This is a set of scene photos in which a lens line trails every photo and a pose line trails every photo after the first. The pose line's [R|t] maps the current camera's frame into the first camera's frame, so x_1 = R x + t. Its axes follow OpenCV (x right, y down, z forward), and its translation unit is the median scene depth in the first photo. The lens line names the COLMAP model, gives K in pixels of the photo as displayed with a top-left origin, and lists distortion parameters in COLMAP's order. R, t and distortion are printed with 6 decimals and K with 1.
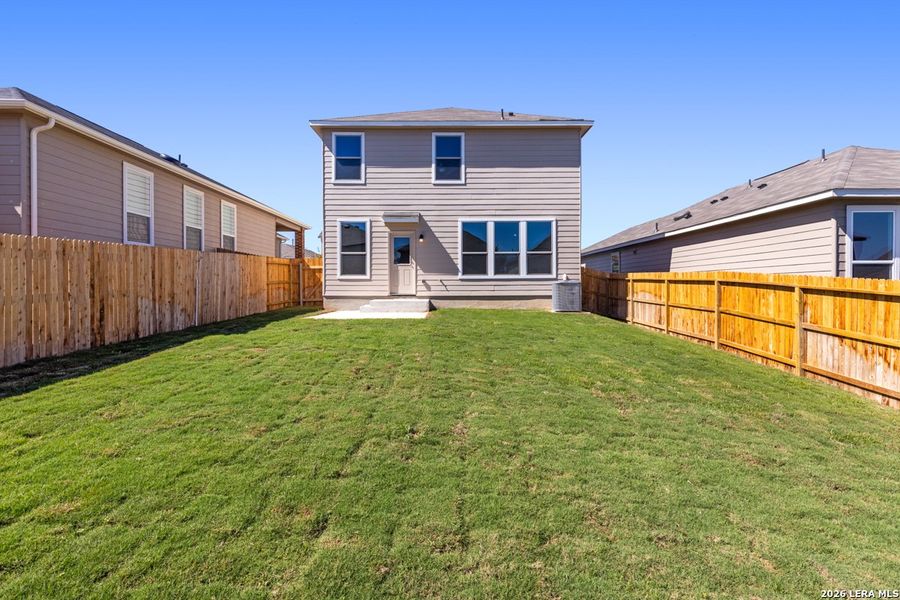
lens RADIAL K [[444.9, 0, 449.5], [0, 444.9, 286.0], [0, 0, 1]] dist [-0.000940, -0.000195]
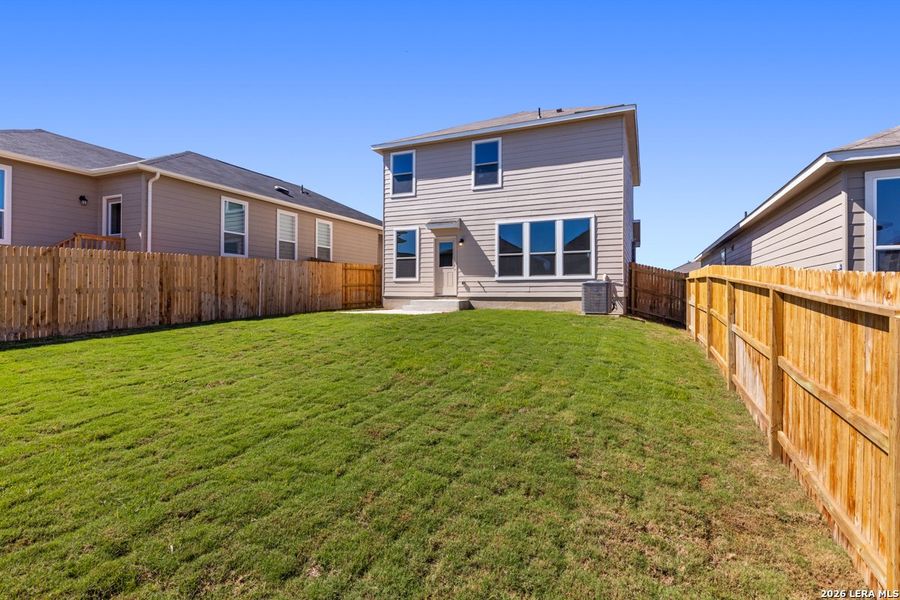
lens RADIAL K [[444.9, 0, 449.5], [0, 444.9, 286.0], [0, 0, 1]] dist [-0.000940, -0.000195]
pose [[0.911010, -0.002688, -0.412376, 0.345833], [-0.005025, 0.999832, -0.017619, 0.015379], [0.412354, 0.018123, 0.910843, 0.026669]]
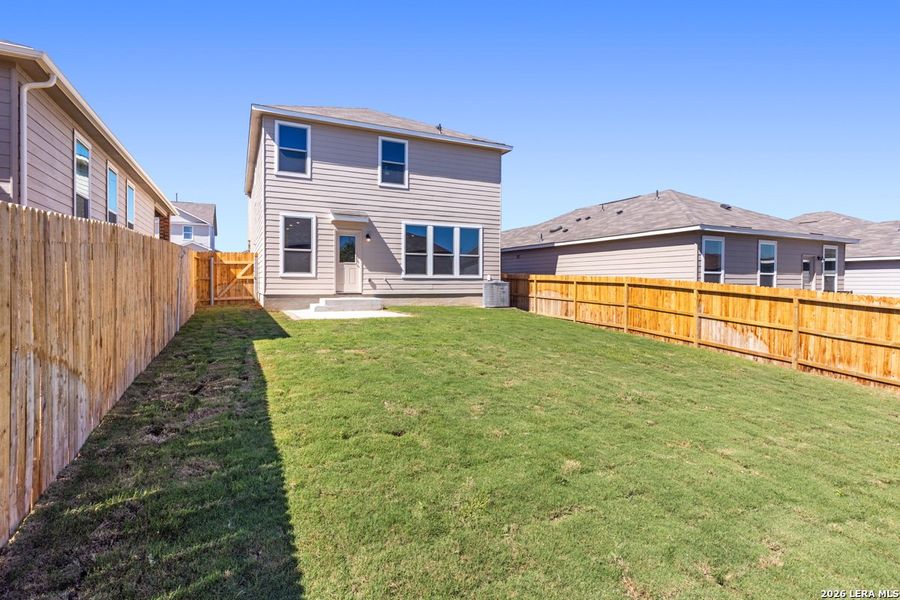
lens RADIAL K [[444.9, 0, 449.5], [0, 444.9, 286.0], [0, 0, 1]] dist [-0.000940, -0.000195]
pose [[0.905337, 0.004382, 0.424671, -0.327092], [-0.009584, 0.999903, 0.010114, -0.008812], [-0.424586, -0.013227, 0.905291, -0.008623]]
